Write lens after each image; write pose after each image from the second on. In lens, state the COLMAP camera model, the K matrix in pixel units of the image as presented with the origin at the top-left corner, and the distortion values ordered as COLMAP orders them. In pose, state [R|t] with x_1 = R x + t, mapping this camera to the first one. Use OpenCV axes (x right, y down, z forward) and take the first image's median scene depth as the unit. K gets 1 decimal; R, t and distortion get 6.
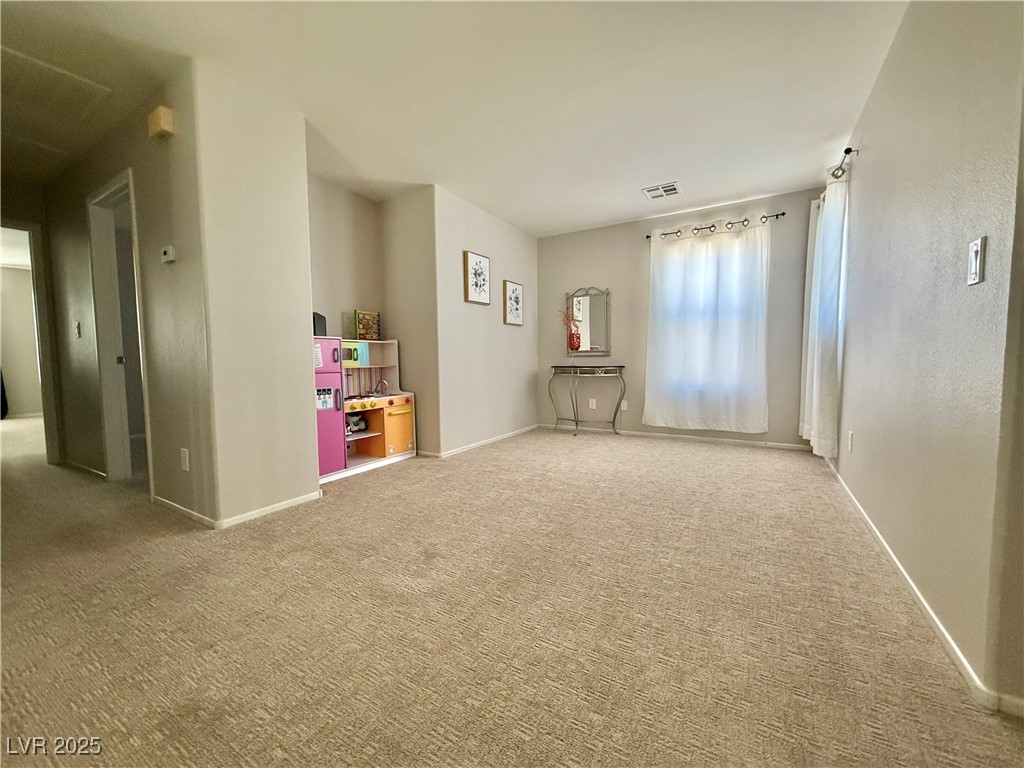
lens RADIAL K [[407.1, 0, 511.0], [0, 407.1, 386.3], [0, 0, 1]] dist [-0.000471, 0.000011]
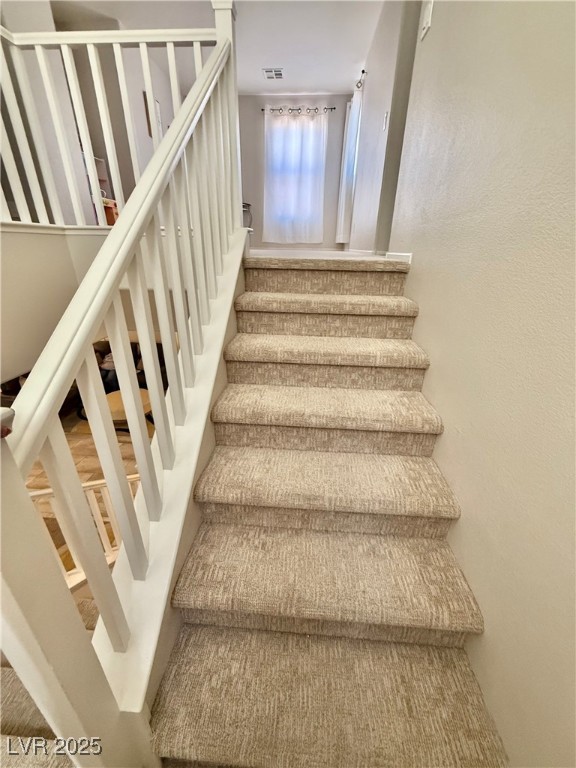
lens RADIAL K [[305.3, 0, 289.6], [0, 305.3, 383.1], [0, 0, 1]] dist [-0.000471, 0.000011]
pose [[0.885215, -0.166386, 0.434408, -0.293074], [0.006754, 0.938344, 0.345637, 0.246027], [-0.465134, -0.303029, 0.831760, -0.398083]]
